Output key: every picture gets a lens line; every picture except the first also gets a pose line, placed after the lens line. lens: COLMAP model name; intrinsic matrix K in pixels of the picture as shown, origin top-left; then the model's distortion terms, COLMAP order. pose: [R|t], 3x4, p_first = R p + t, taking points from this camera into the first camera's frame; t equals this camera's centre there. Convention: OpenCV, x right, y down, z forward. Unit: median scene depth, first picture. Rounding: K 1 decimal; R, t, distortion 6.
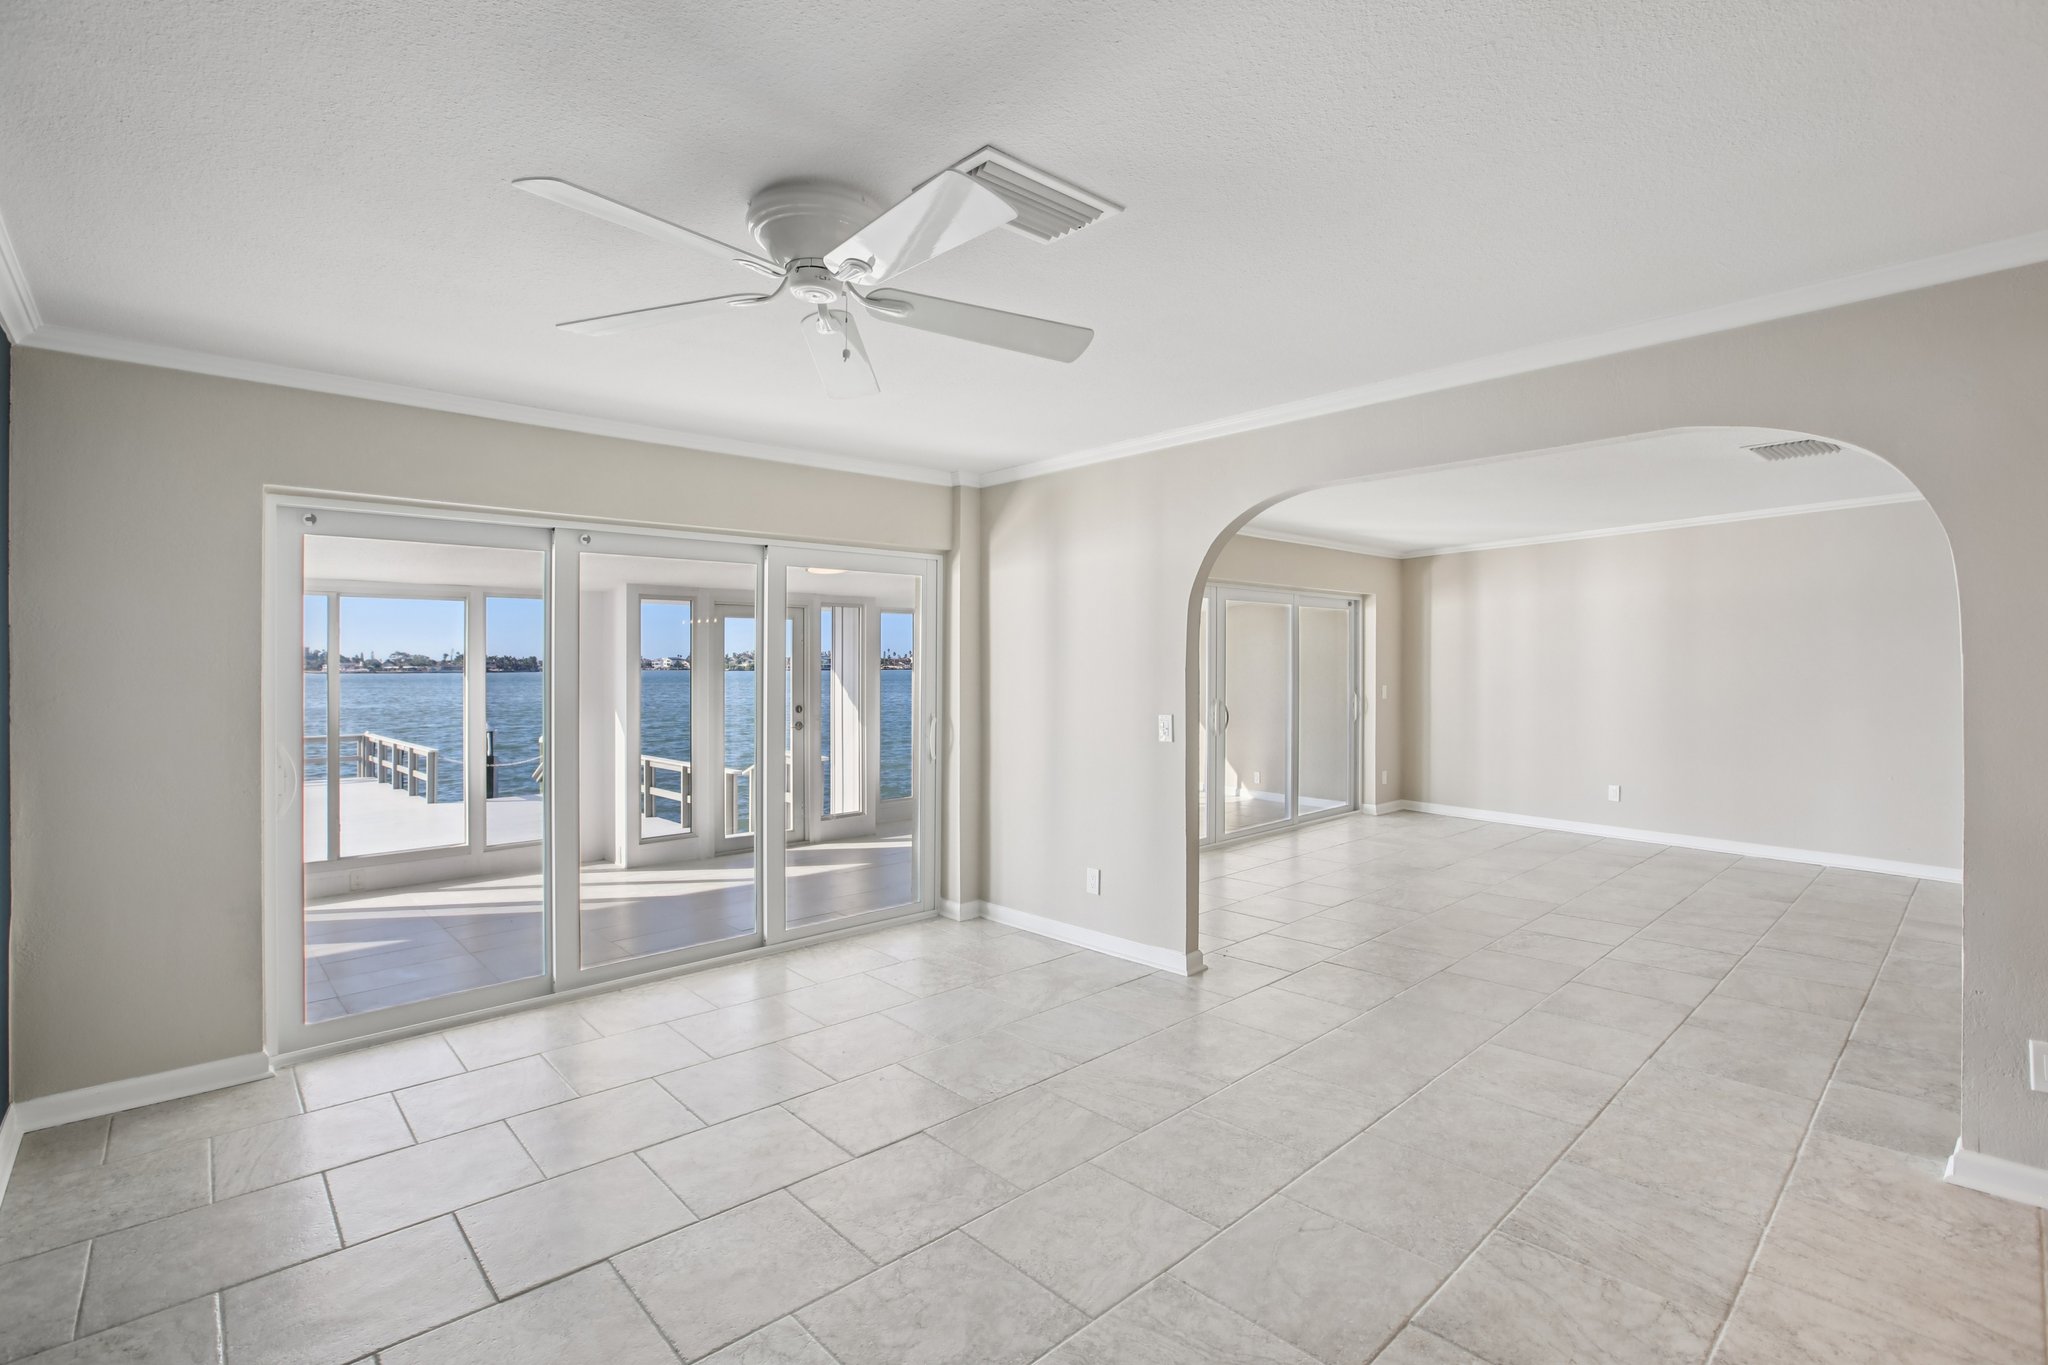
lens RADIAL K [[941.1, 0, 1030.6], [0, 941.1, 665.8], [0, 0, 1]] dist [-0.053816, 0.022134]
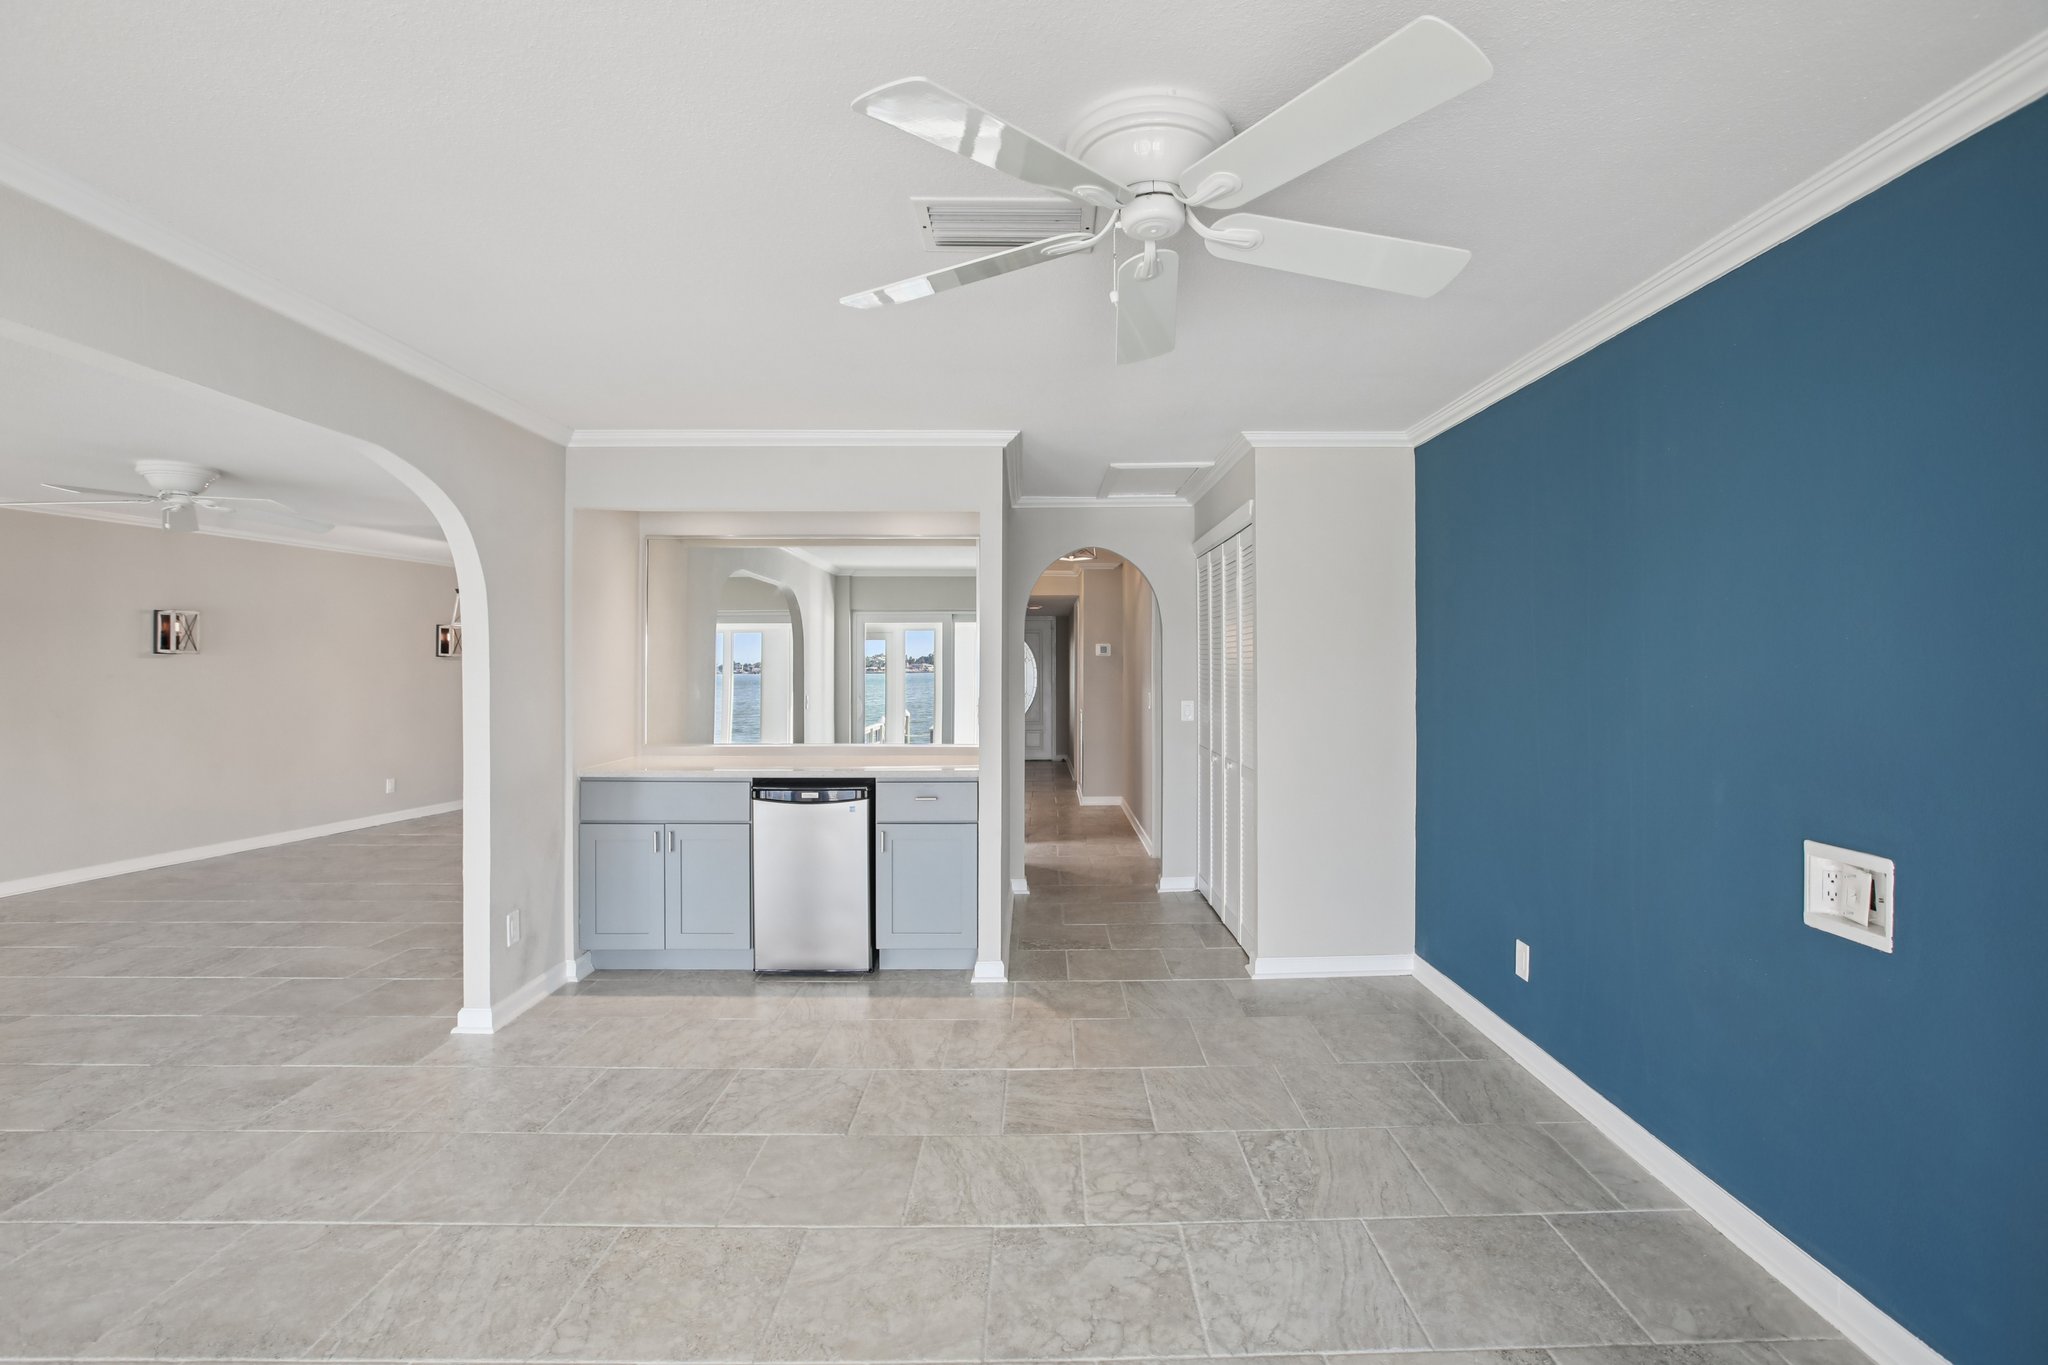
lens RADIAL K [[941.1, 0, 1030.6], [0, 941.1, 665.8], [0, 0, 1]] dist [-0.053816, 0.022134]
pose [[-0.718176, 0.008823, 0.695806, -0.715904], [0.009295, 0.999952, -0.003086, -0.008218], [-0.695800, 0.004251, -0.718223, 1.628062]]
